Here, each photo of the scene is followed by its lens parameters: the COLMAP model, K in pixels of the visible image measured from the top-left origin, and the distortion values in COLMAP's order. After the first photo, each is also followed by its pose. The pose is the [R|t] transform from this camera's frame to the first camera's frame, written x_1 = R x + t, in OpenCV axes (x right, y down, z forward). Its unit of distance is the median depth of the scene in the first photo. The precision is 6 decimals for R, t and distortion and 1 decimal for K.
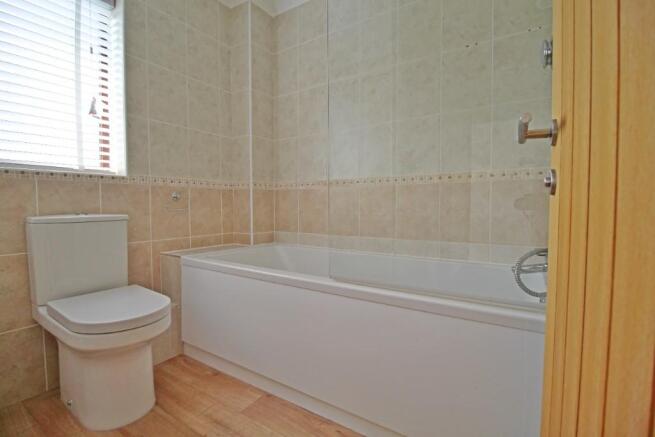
lens RADIAL K [[309.4, 0, 328.8], [0, 309.4, 219.7], [0, 0, 1]] dist [-0.010941, 0.000023]
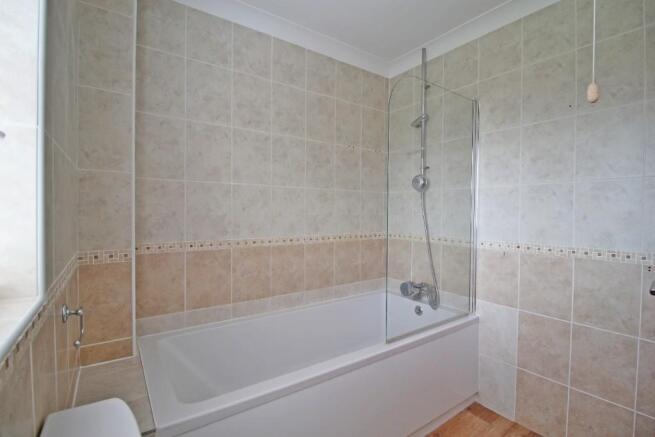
lens RADIAL K [[309.4, 0, 327.3], [0, 309.4, 217.2], [0, 0, 1]] dist [-0.010941, 0.000023]
pose [[0.349590, -0.011631, 0.936831, -0.746659], [0.032898, 0.999459, 0.000132, -0.190310], [-0.936325, 0.030773, 0.349784, 0.479927]]
